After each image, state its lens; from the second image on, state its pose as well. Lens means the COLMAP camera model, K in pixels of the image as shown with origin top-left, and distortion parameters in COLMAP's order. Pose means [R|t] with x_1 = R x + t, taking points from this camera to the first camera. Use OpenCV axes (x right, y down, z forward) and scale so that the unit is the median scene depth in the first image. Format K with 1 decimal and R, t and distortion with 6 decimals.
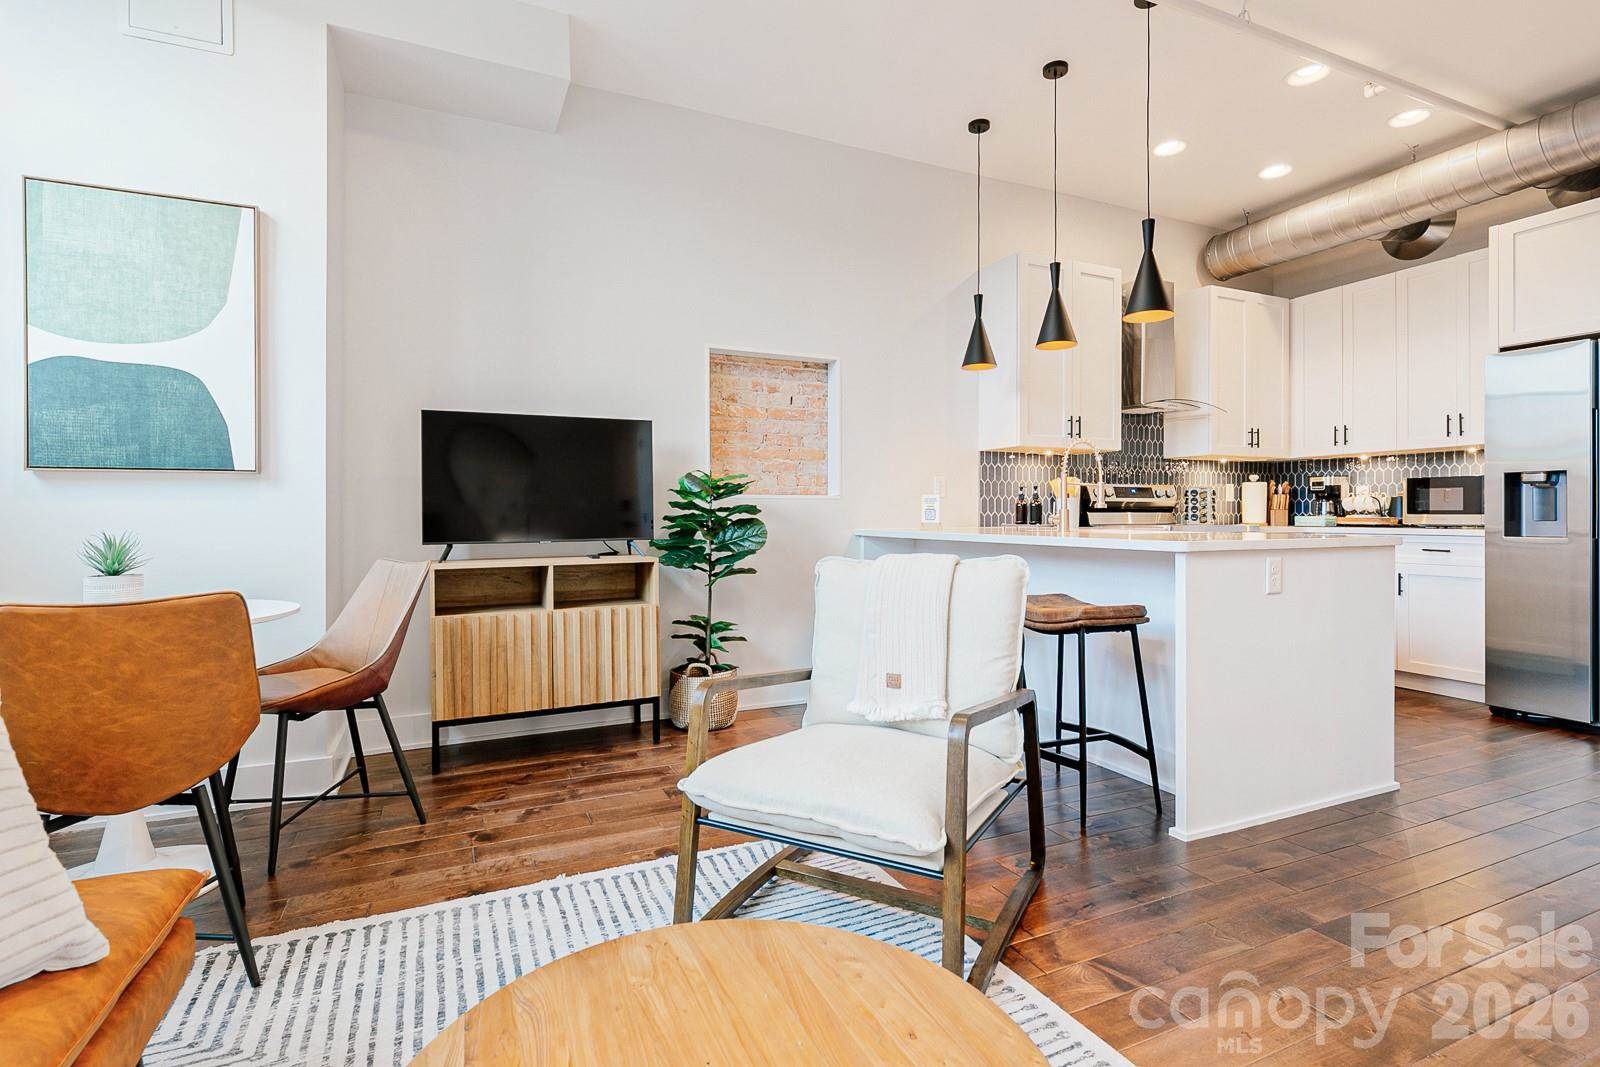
lens RADIAL K [[764.1, 0, 788.9], [0, 764.1, 520.1], [0, 0, 1]] dist [-0.004939, -0.000694]
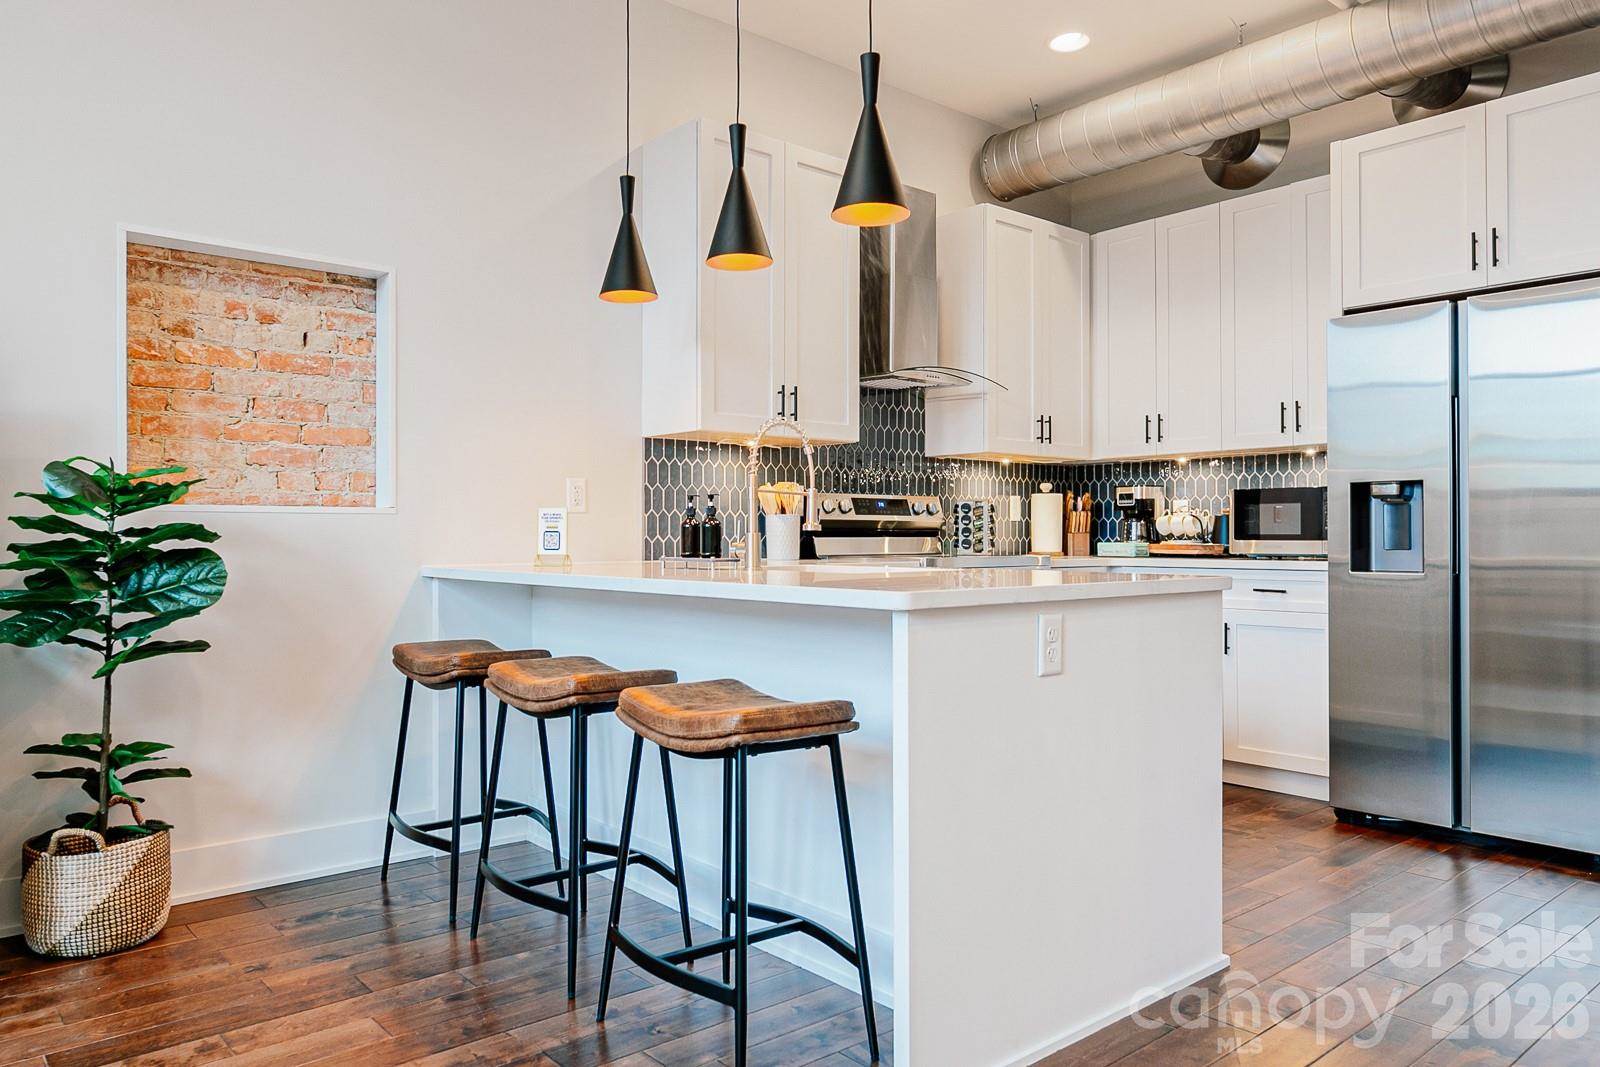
lens RADIAL K [[1090.7, 0, 739.0], [0, 1090.7, 540.8], [0, 0, 1]] dist [-0.009361, -0.000501]
pose [[0.966848, -0.000481, 0.255354, 0.109671], [0.001559, 0.999991, -0.004017, -0.003682], [-0.255350, 0.004282, 0.966839, 0.141647]]
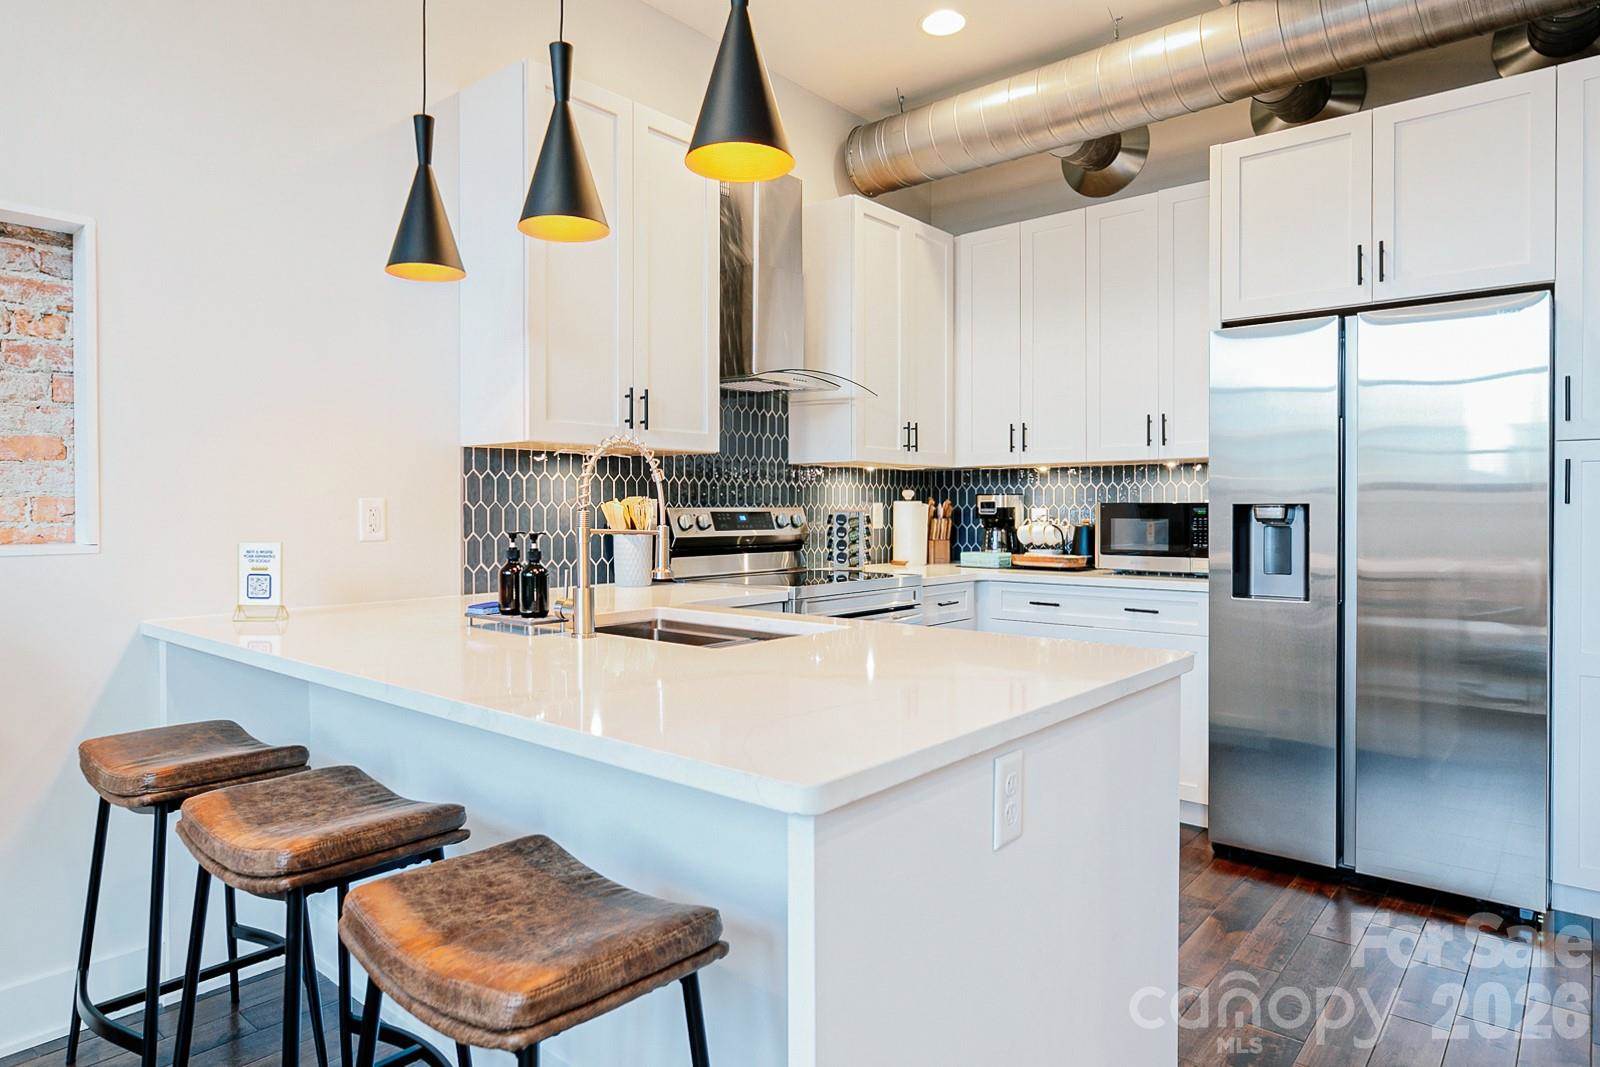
lens RADIAL K [[949.6, 0, 777.7], [0, 949.6, 531.7], [0, 0, 1]] dist [-0.004982, -0.003421]
pose [[0.907233, -0.008852, 0.420536, 0.192079], [0.001702, 0.999848, 0.017374, -0.048876], [-0.420626, -0.015046, 0.907109, 0.366256]]
